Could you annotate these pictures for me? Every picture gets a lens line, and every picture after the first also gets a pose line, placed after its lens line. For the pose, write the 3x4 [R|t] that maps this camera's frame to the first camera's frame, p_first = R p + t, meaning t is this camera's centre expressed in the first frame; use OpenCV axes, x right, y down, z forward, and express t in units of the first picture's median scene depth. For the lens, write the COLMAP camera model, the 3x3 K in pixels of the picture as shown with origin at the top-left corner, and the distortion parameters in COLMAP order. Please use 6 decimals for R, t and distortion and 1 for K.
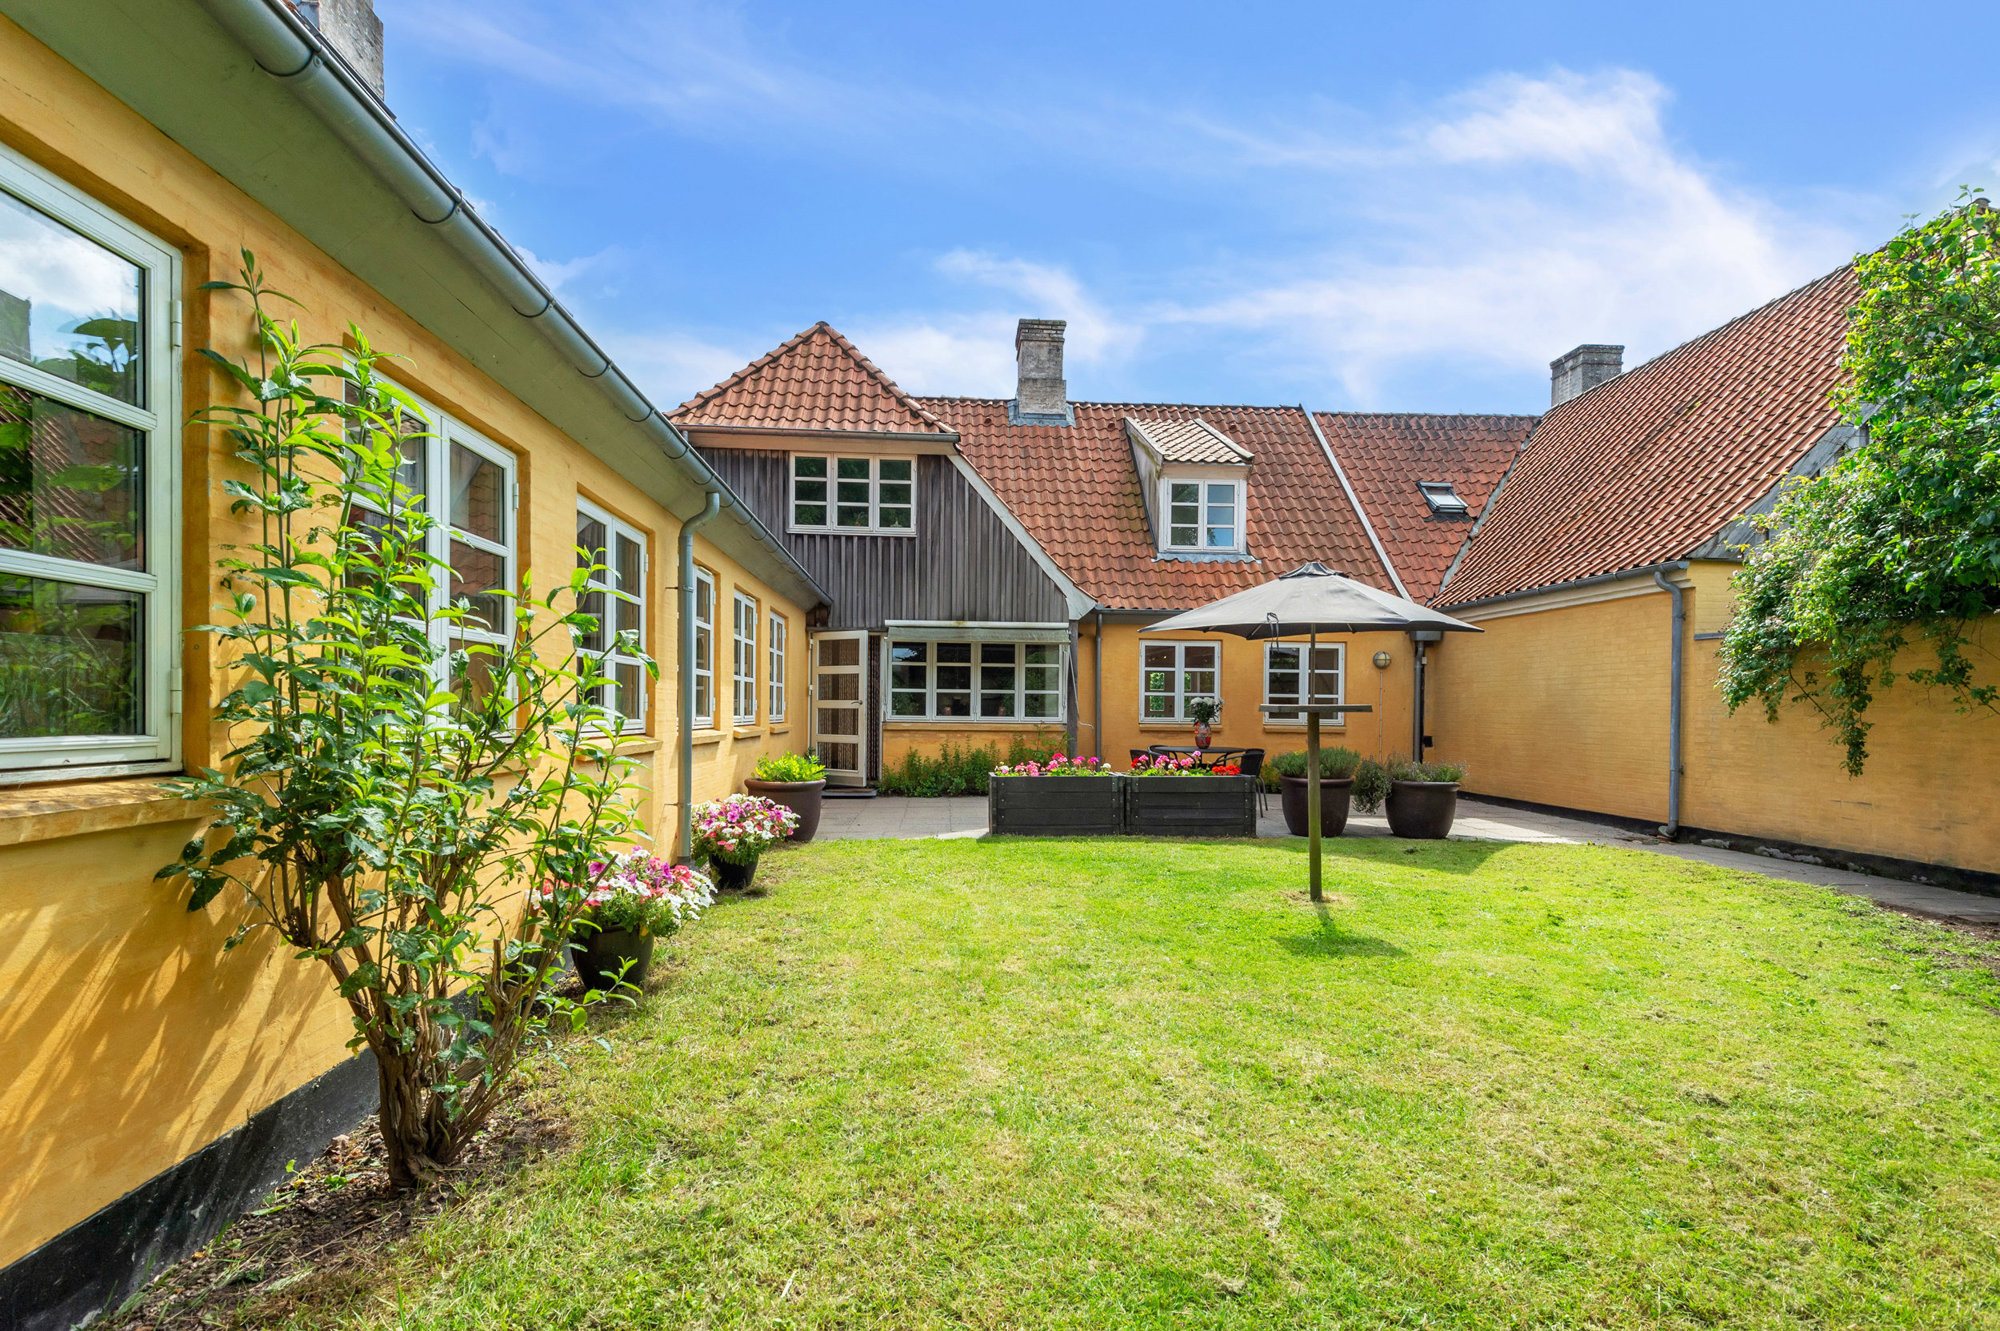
lens RADIAL K [[984.4, 0, 1012.6], [0, 984.4, 659.4], [0, 0, 1]] dist [0.003246, 0.000798]
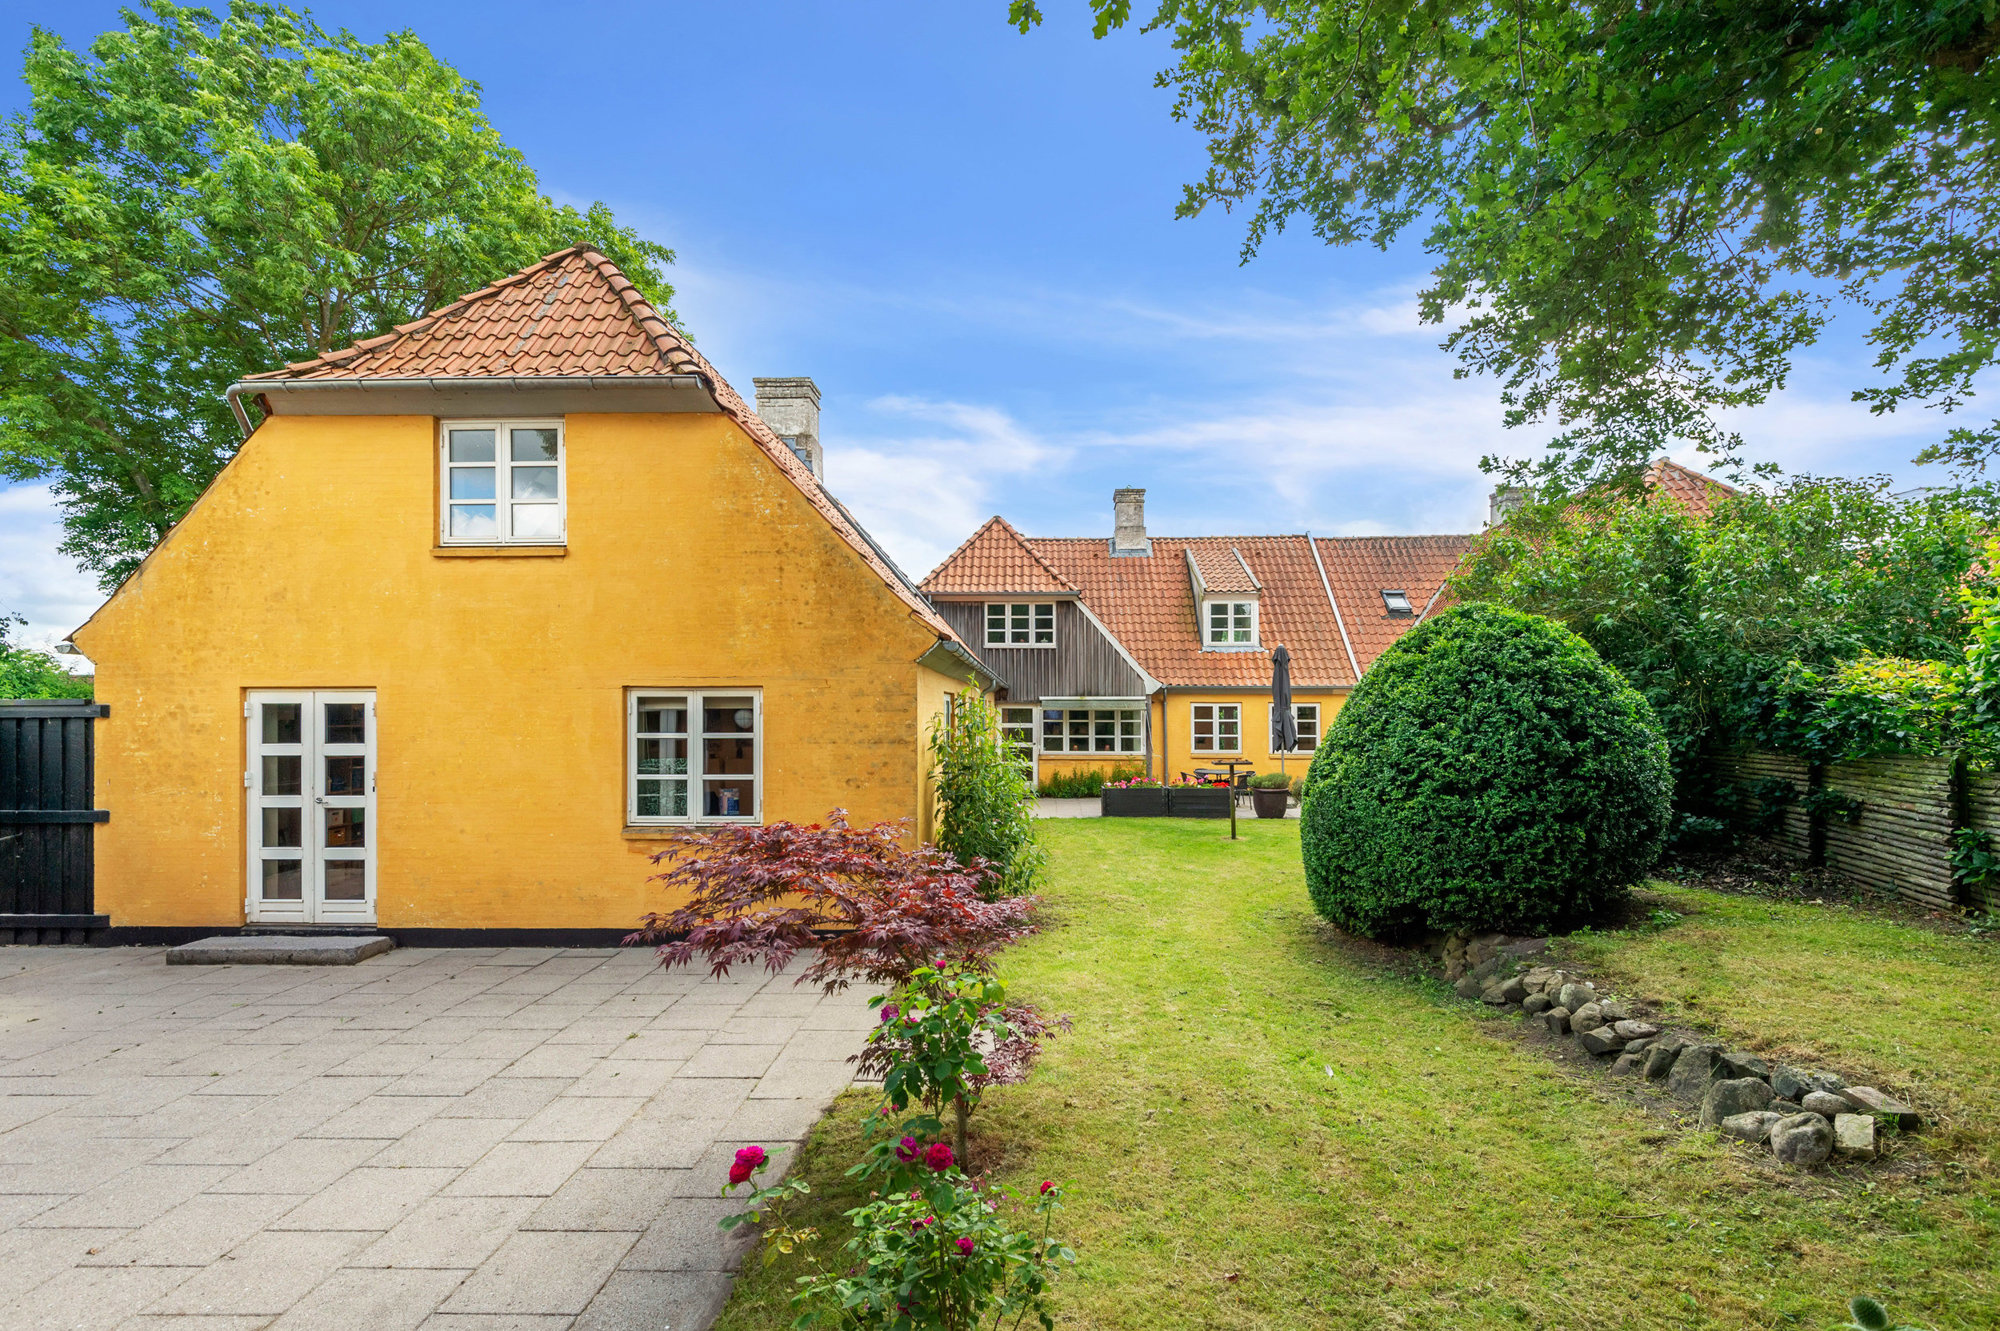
lens RADIAL K [[984.4, 0, 1052.5], [0, 984.4, 633.4], [0, 0, 1]] dist [0.003246, 0.000798]
pose [[0.997679, -0.015588, -0.066282, 0.010306], [0.012740, 0.998986, -0.043176, -0.072502], [0.066888, 0.042231, 0.996866, -0.706690]]
